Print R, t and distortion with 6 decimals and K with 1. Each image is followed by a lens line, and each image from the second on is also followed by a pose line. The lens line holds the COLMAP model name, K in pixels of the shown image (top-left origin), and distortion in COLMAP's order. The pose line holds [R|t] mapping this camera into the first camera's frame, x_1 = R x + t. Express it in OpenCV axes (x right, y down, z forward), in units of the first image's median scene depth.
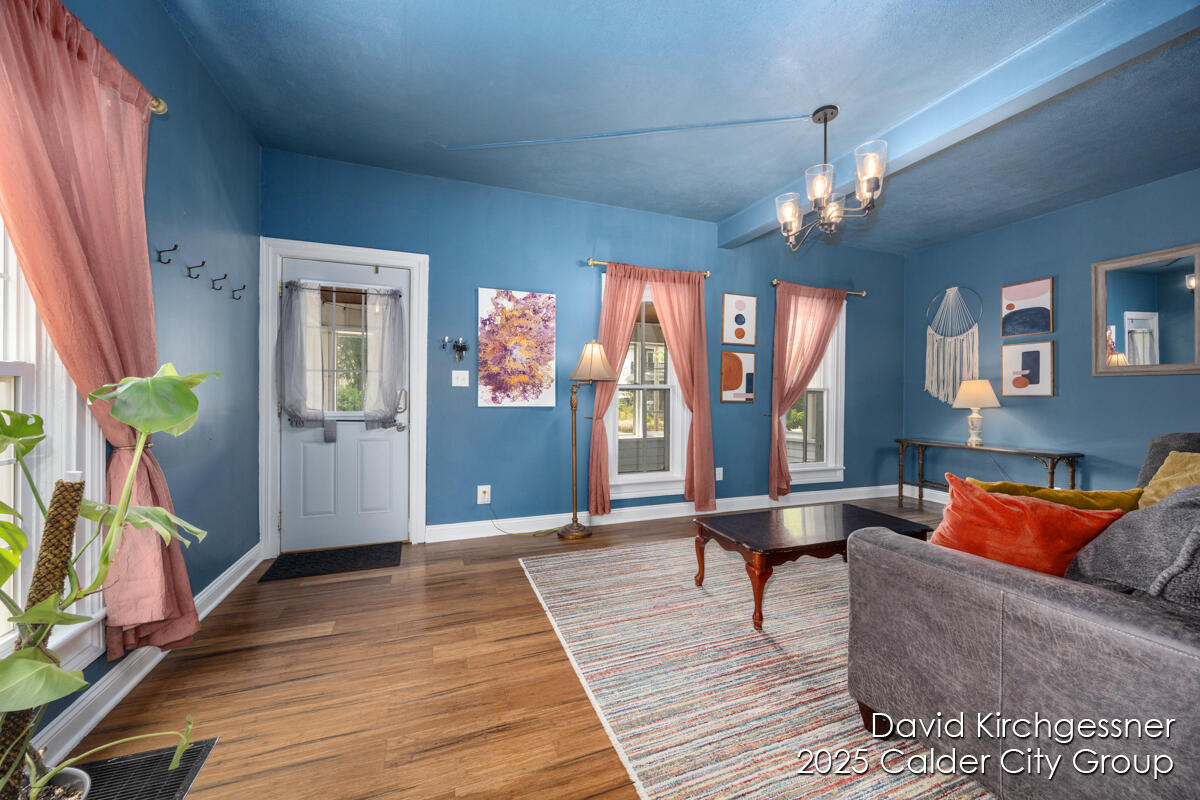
lens RADIAL K [[462.0, 0, 612.1], [0, 462.0, 394.9], [0, 0, 1]] dist [0.001172, -0.000046]
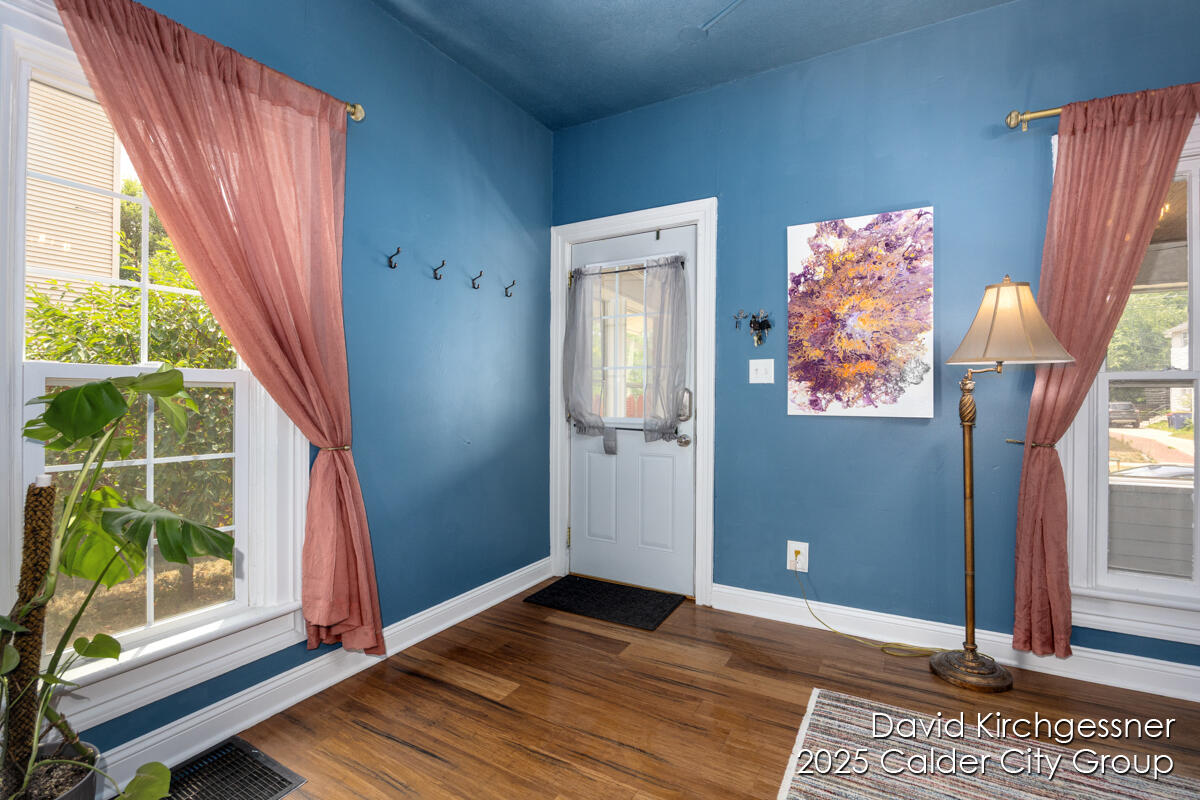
lens RADIAL K [[546.6, 0, 596.5], [0, 546.6, 395.0], [0, 0, 1]] dist [-0.017599, 0.000067]
pose [[0.619510, -0.006125, -0.784965, 0.136834], [0.002763, 0.999980, -0.005622, 0.001800], [0.784984, 0.001313, 0.619515, 0.343629]]
